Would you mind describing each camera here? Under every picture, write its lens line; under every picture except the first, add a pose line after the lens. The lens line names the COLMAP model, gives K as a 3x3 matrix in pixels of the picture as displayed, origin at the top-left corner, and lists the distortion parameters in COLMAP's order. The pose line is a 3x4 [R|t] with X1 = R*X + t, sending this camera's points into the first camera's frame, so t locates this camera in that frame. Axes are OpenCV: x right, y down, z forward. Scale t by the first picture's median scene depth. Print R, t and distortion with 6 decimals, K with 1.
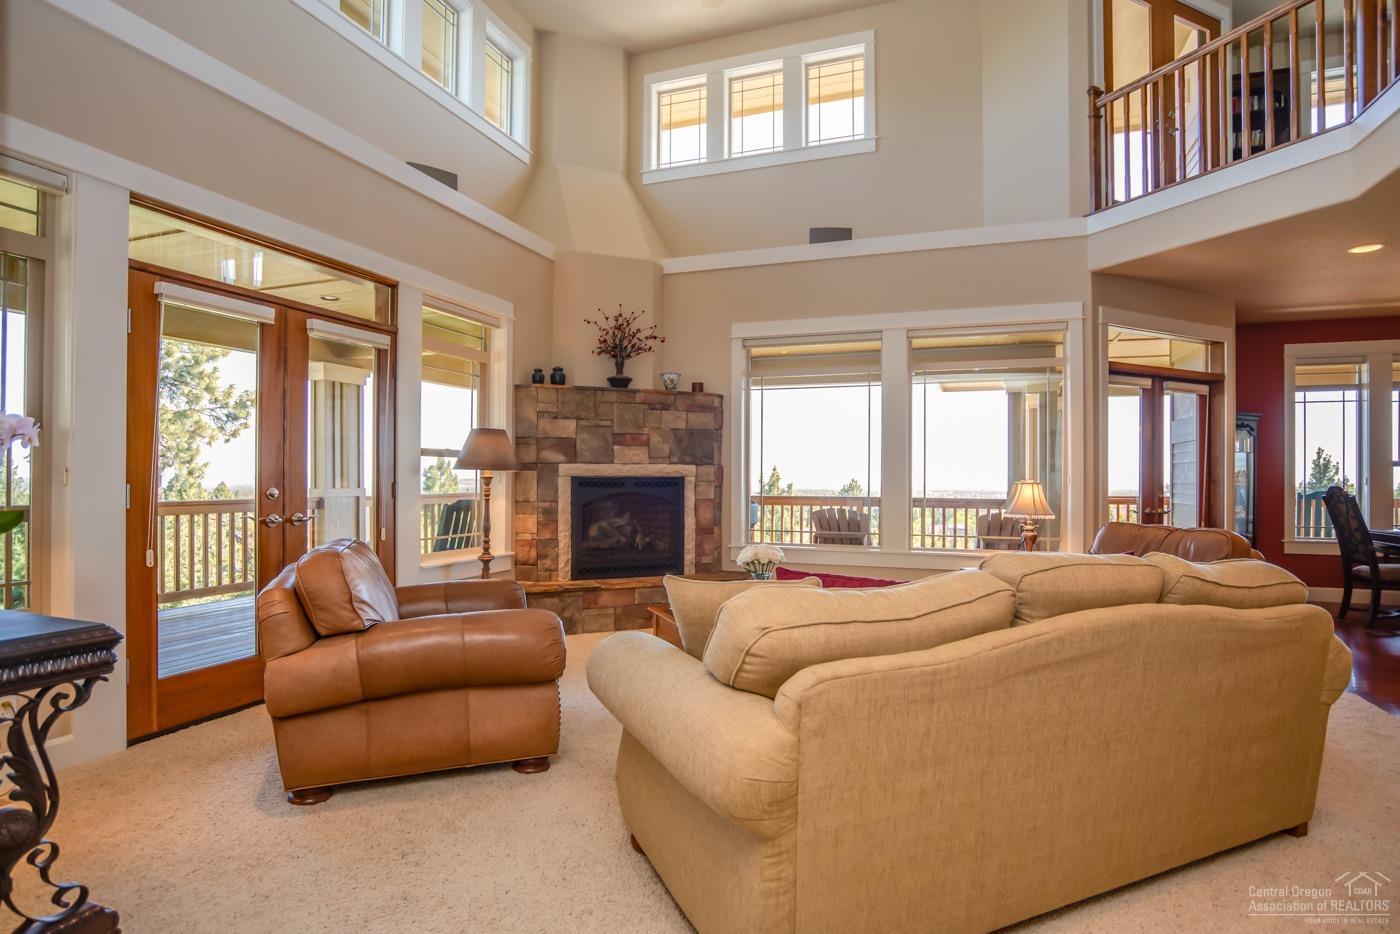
lens RADIAL K [[715.2, 0, 702.5], [0, 715.2, 476.2], [0, 0, 1]] dist [-0.012144, -0.000463]
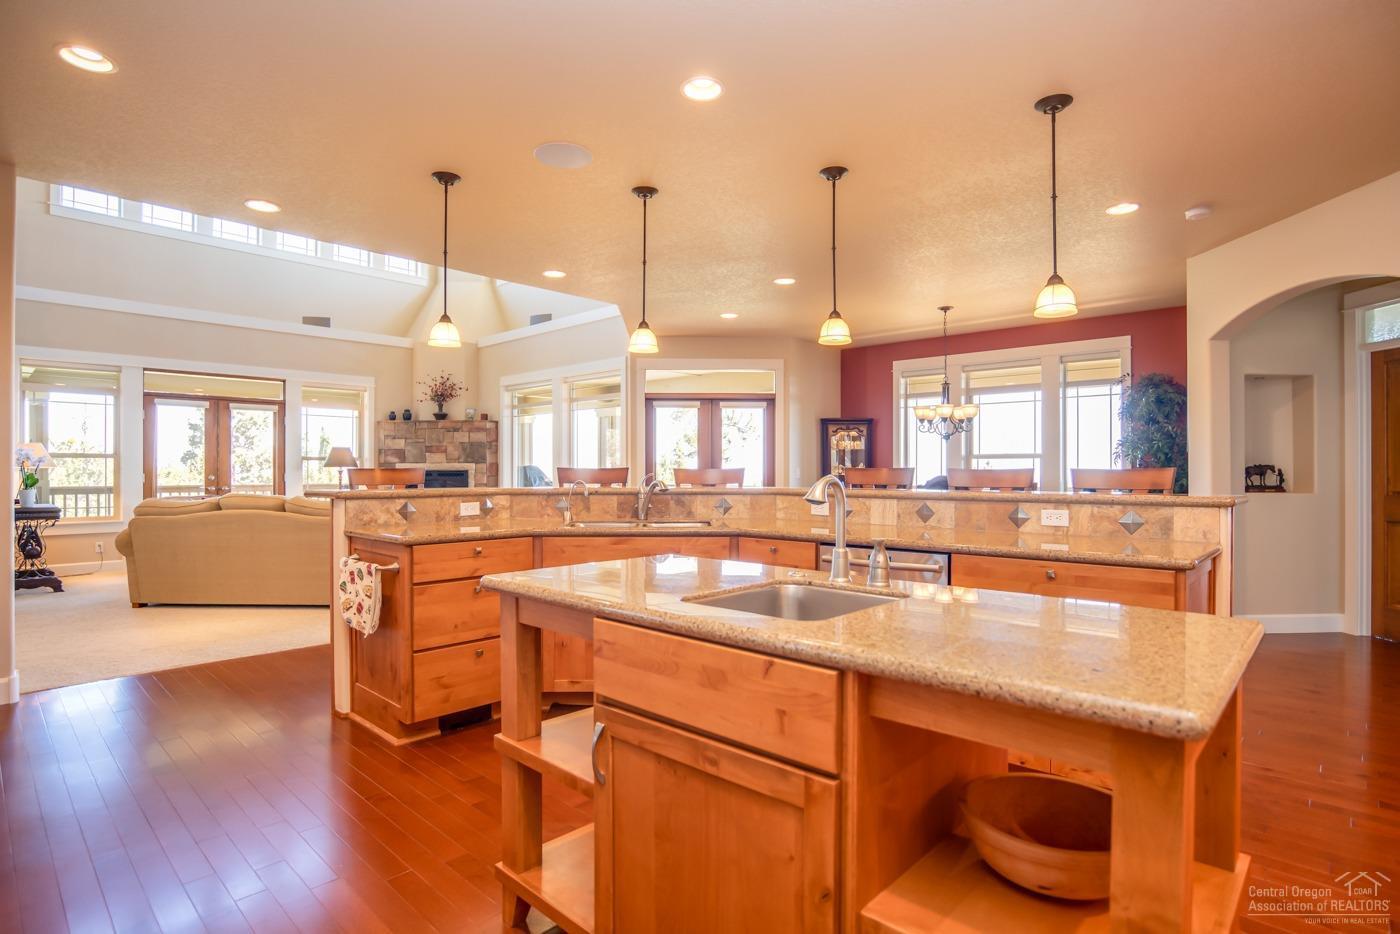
lens RADIAL K [[715.2, 0, 694.8], [0, 715.2, 478.6], [0, 0, 1]] dist [-0.012144, -0.000463]
pose [[0.905536, -0.000300, -0.424268, 1.205433], [0.004755, 0.999944, 0.009442, 0.007584], [0.424242, -0.010567, 0.905487, -0.319295]]
